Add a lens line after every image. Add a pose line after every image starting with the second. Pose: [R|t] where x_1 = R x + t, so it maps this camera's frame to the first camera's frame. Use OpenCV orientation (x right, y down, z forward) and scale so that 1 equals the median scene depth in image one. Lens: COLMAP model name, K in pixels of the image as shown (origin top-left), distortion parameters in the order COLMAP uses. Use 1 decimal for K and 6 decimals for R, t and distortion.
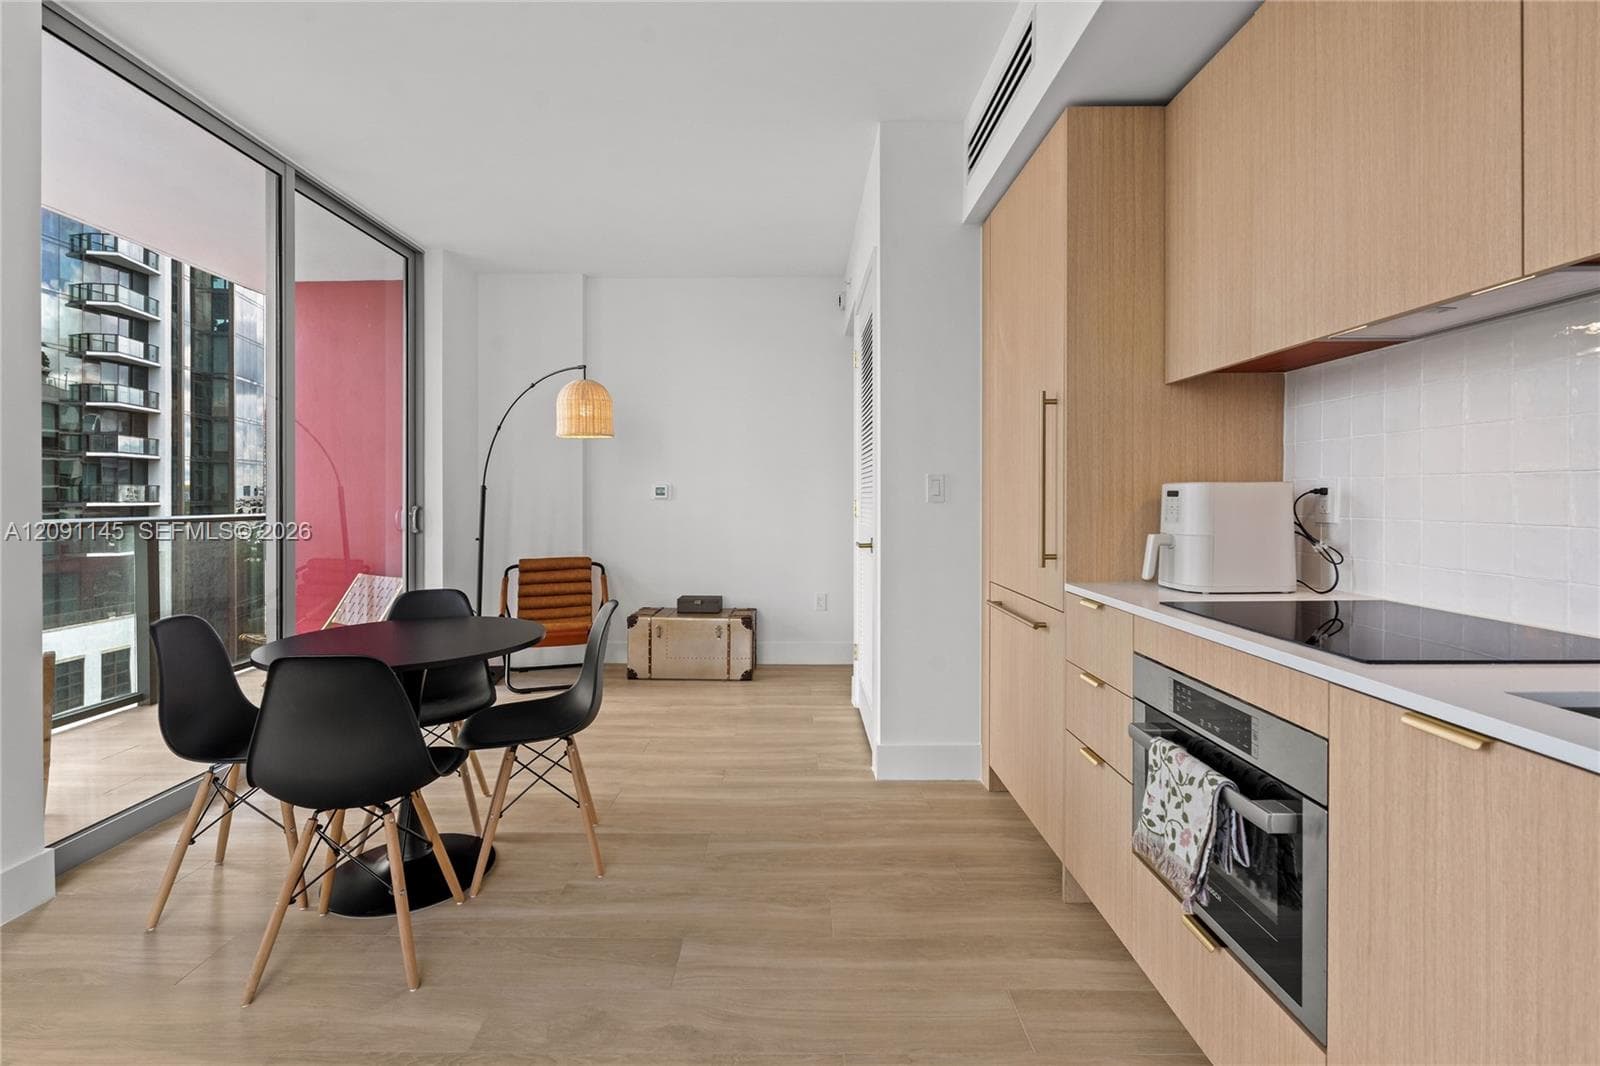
lens RADIAL K [[723.9, 0, 774.8], [0, 723.9, 505.7], [0, 0, 1]] dist [0.001390, 0.000279]
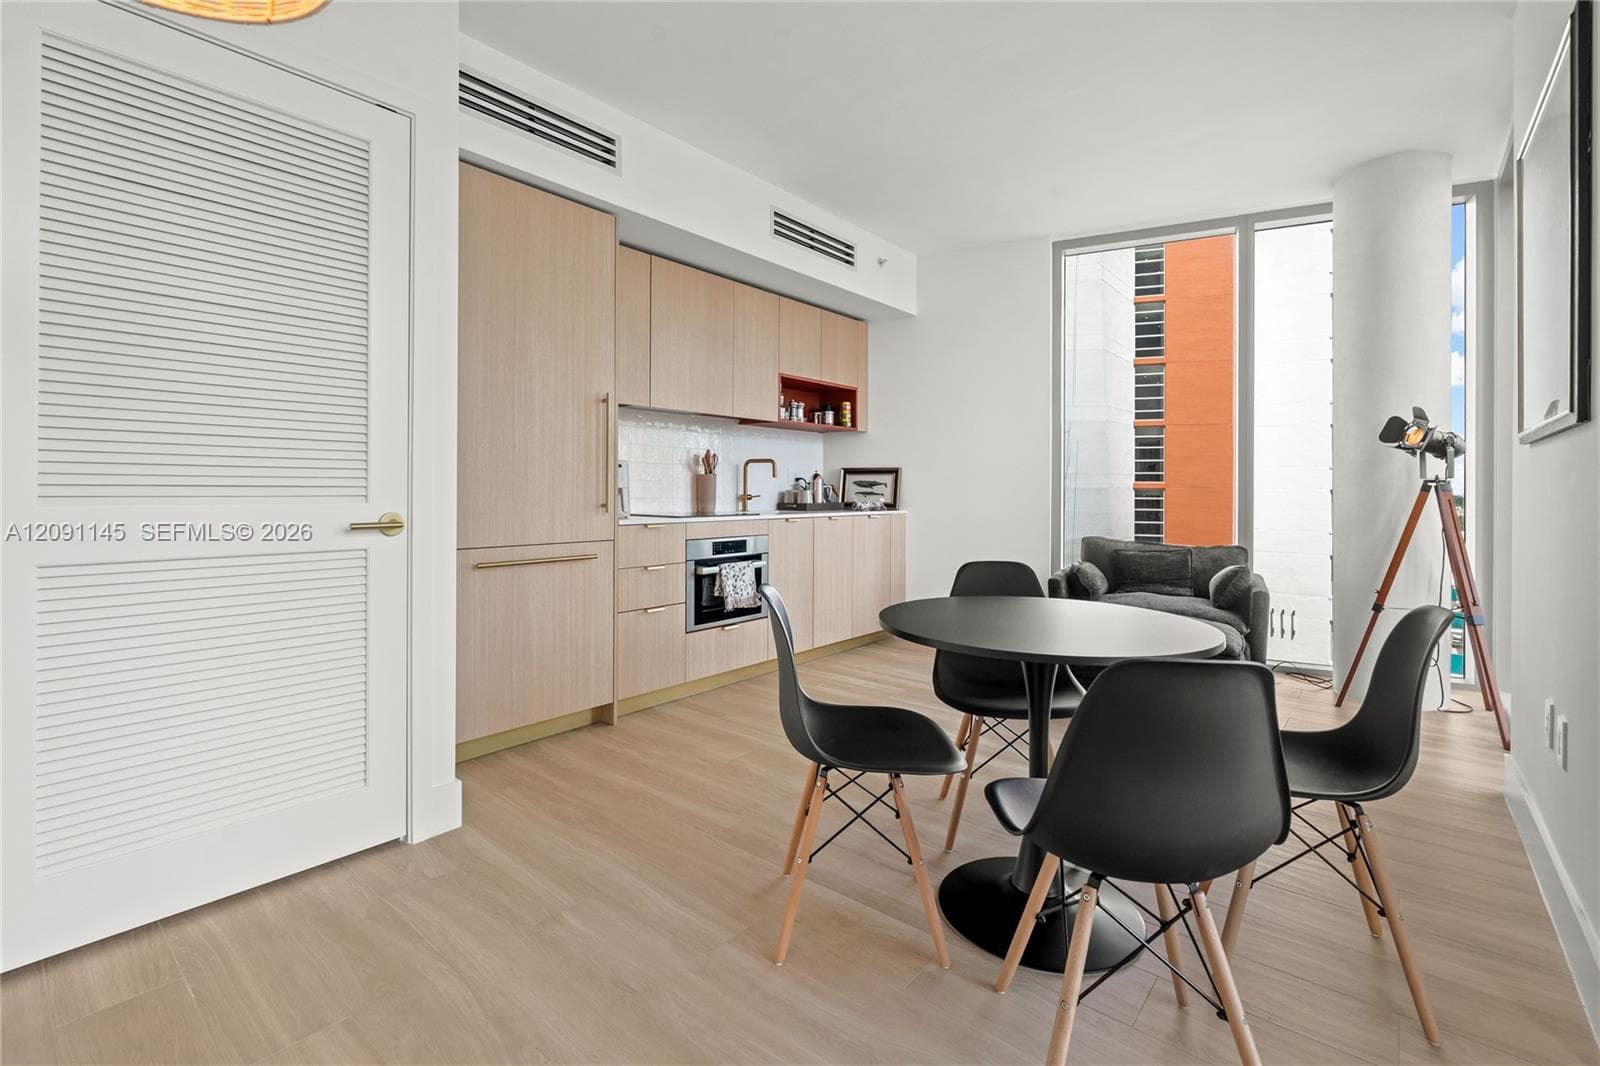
lens RADIAL K [[712.6, 0, 797.6], [0, 712.6, 485.7], [0, 0, 1]] dist [-0.003193, 0.000322]
pose [[-0.782899, 0.003758, 0.622137, -0.961572], [0.006605, 0.999976, 0.002272, 0.030470], [-0.622113, 0.005887, -0.782905, 2.166060]]
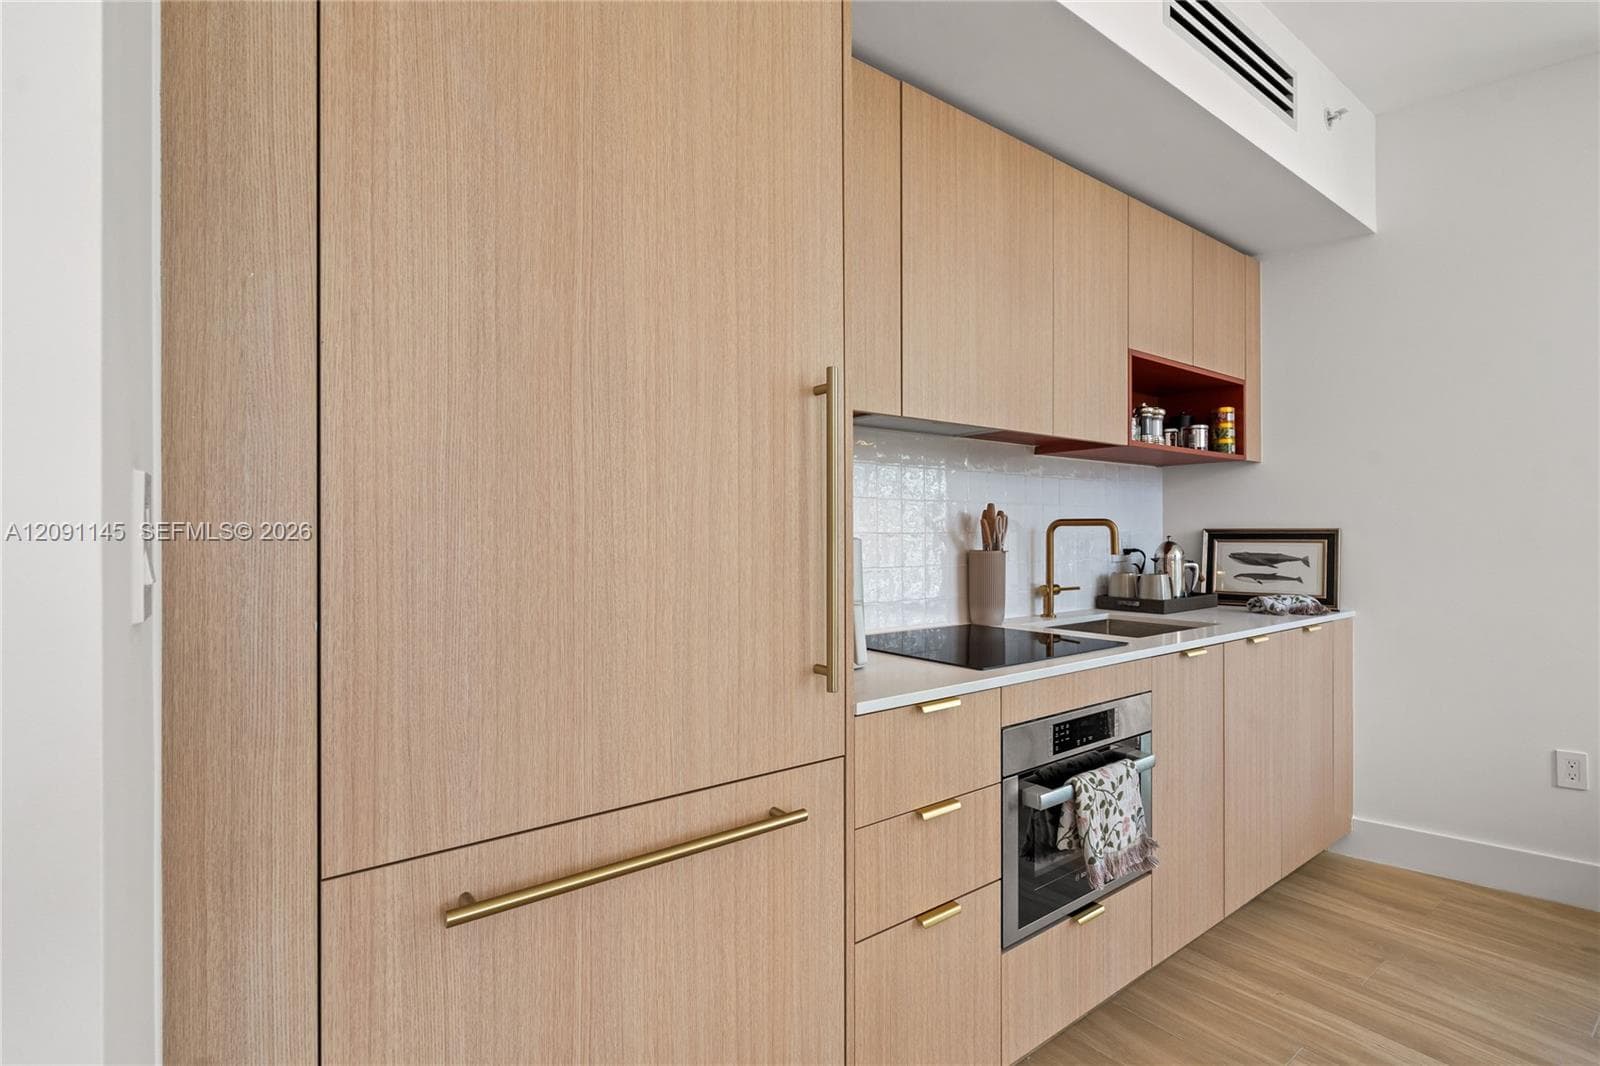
lens RADIAL K [[749.3, 0, 801.3], [0, 749.3, 528.2], [0, 0, 1]] dist [-0.002089, 0.000051]
pose [[-0.627362, 0.009077, 0.778675, -0.066951], [0.014908, 0.999889, 0.000355, -0.047086], [-0.778585, 0.011831, -0.627428, 1.563679]]
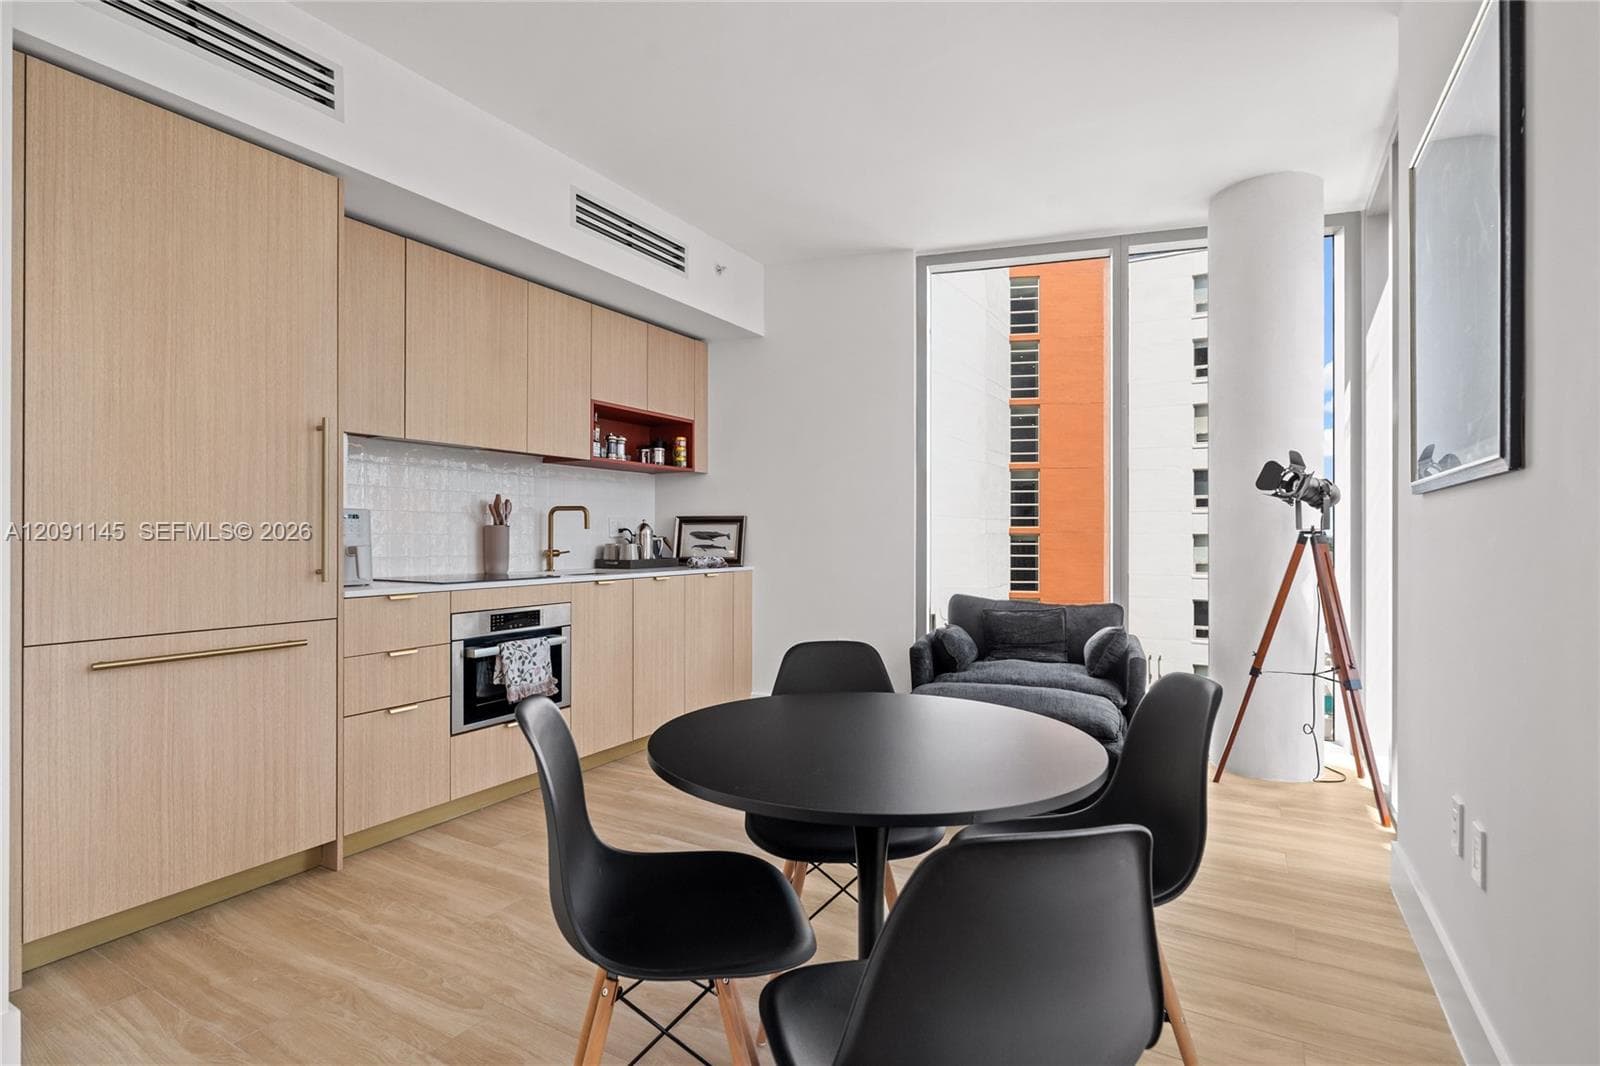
lens RADIAL K [[777.7, 0, 795.8], [0, 777.7, 531.2], [0, 0, 1]] dist [-0.001395, -0.000535]
pose [[-0.877735, 0.007102, 0.479094, -0.919433], [0.010083, 0.999943, 0.003650, 0.011757], [-0.479041, 0.008034, -0.877756, 1.916452]]
